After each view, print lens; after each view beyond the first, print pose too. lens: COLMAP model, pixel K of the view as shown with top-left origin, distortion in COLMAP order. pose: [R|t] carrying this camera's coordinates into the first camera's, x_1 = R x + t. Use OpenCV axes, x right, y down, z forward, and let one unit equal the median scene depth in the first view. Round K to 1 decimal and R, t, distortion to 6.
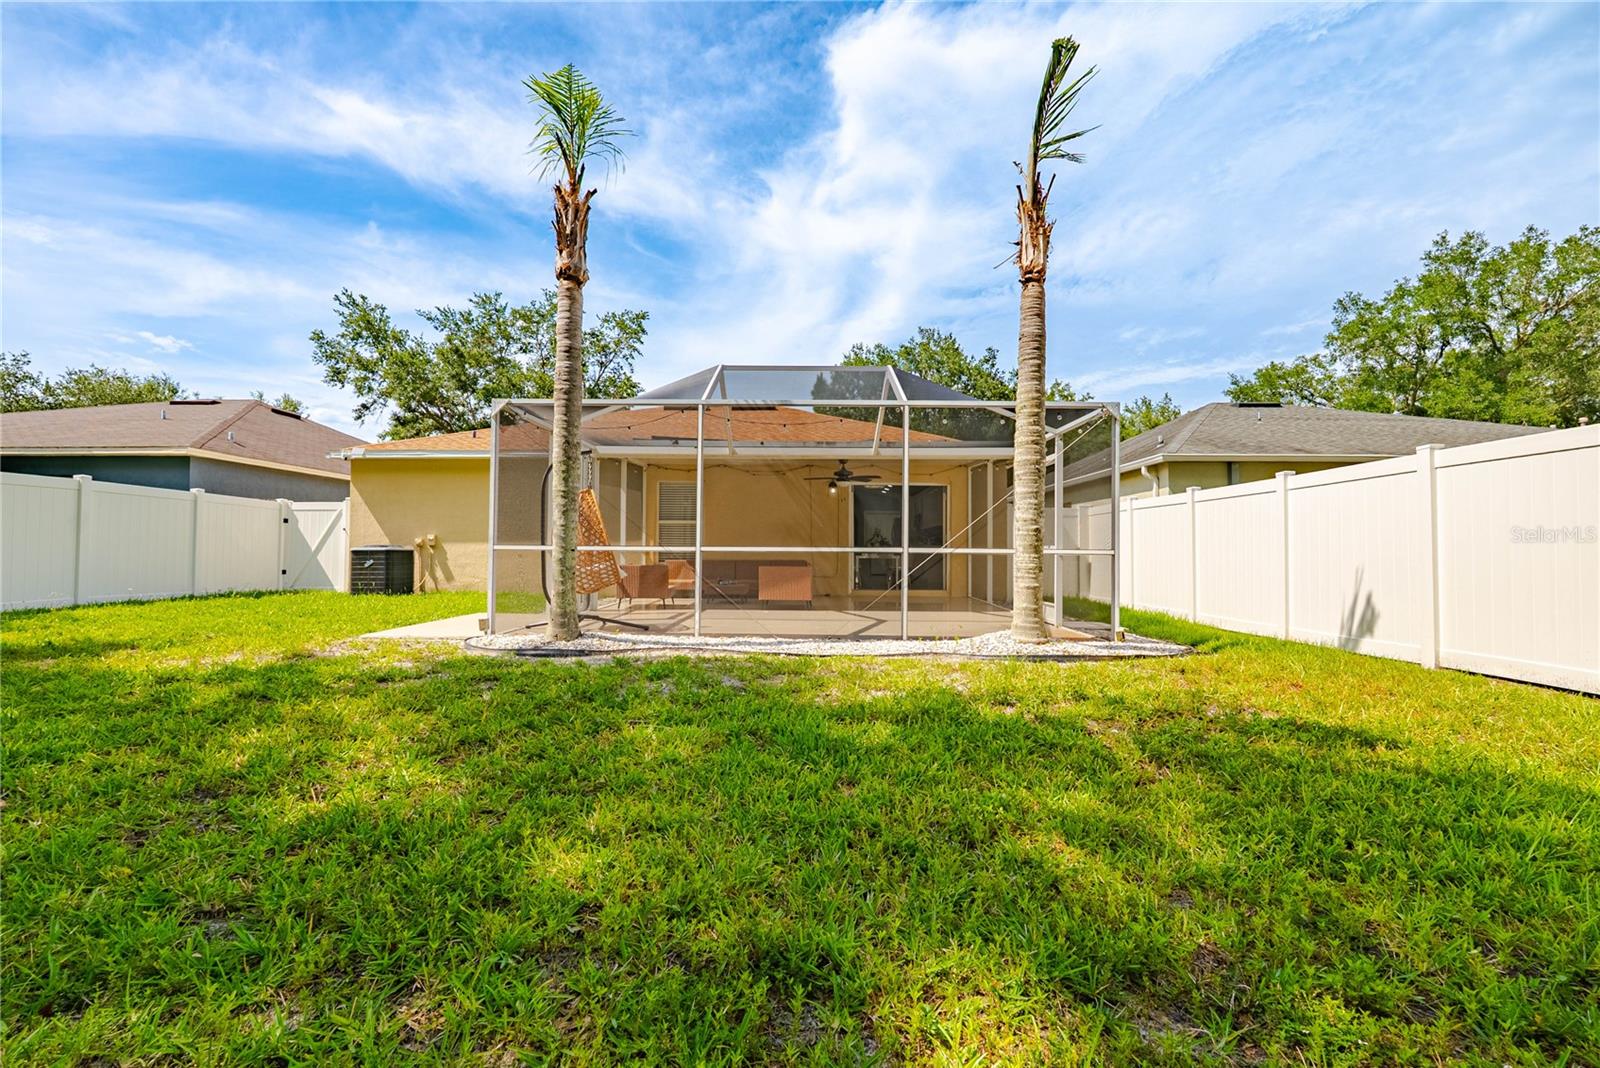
lens RADIAL K [[703.4, 0, 800.1], [0, 703.4, 523.8], [0, 0, 1]] dist [-0.004382, 0.000437]
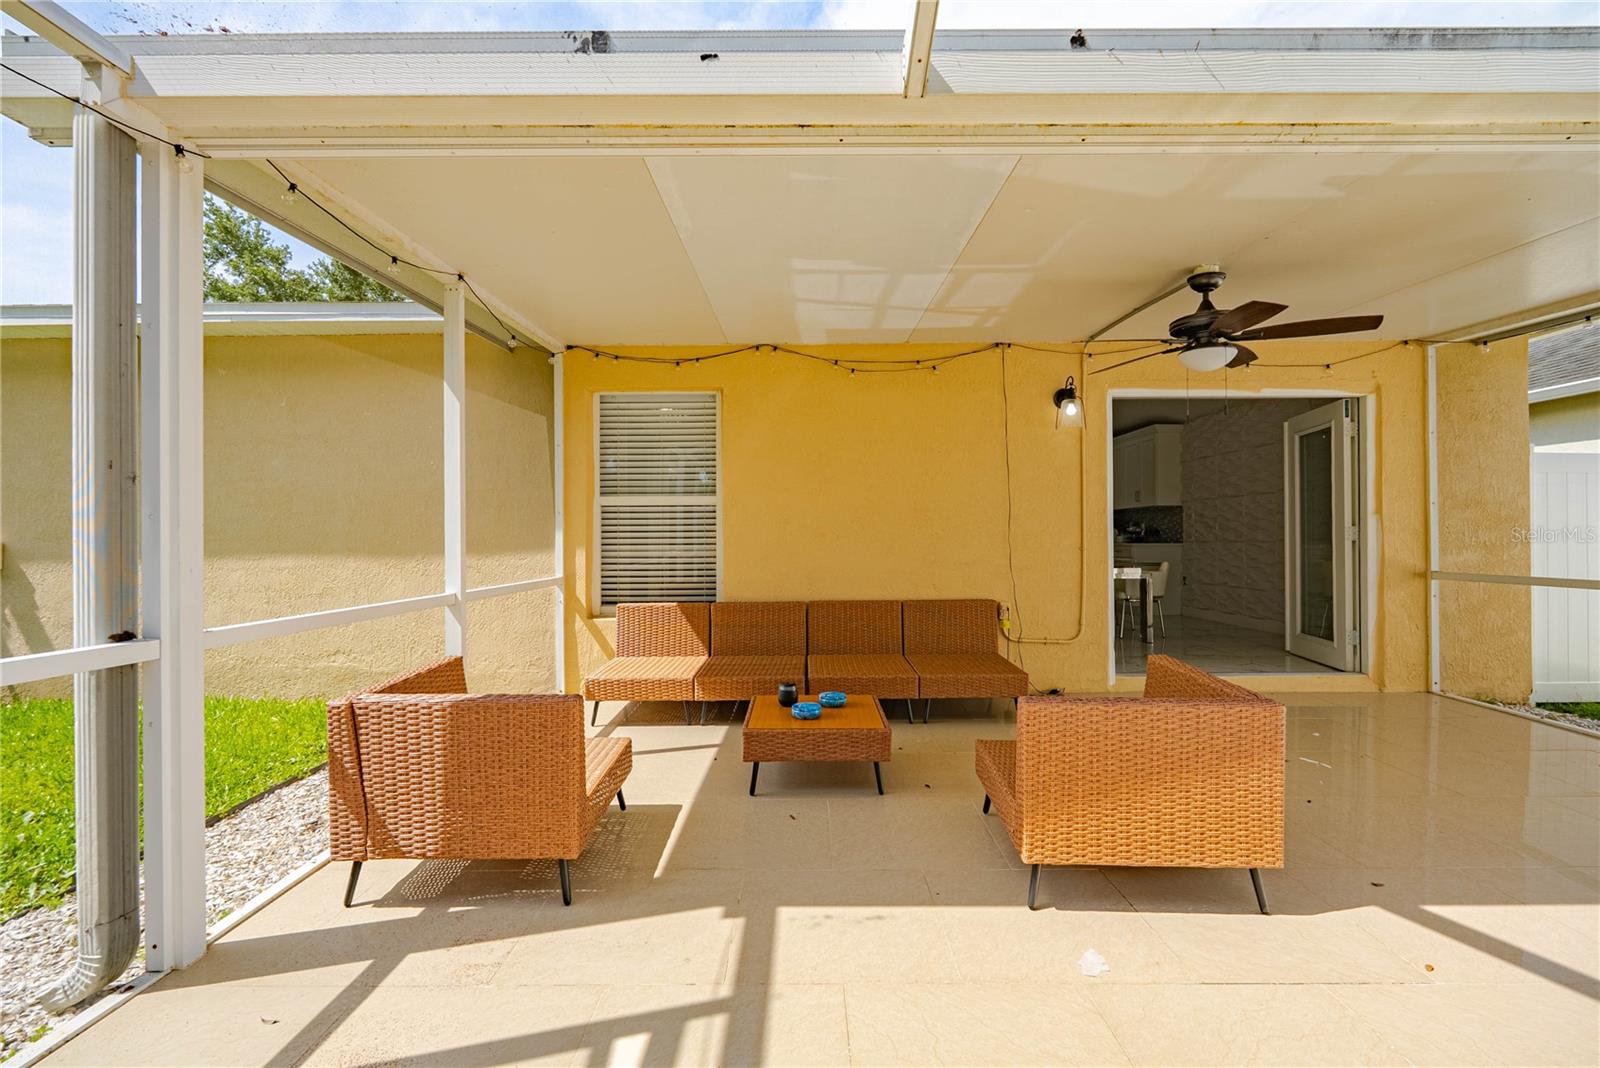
lens RADIAL K [[702.4, 0, 800.0], [0, 702.4, 534.0], [0, 0, 1]] dist [-0.004431, 0.000846]
pose [[0.999908, -0.011532, 0.007173, -0.047460], [0.011259, 0.999250, 0.037053, 0.001181], [-0.007595, -0.036969, 0.999288, 0.309455]]
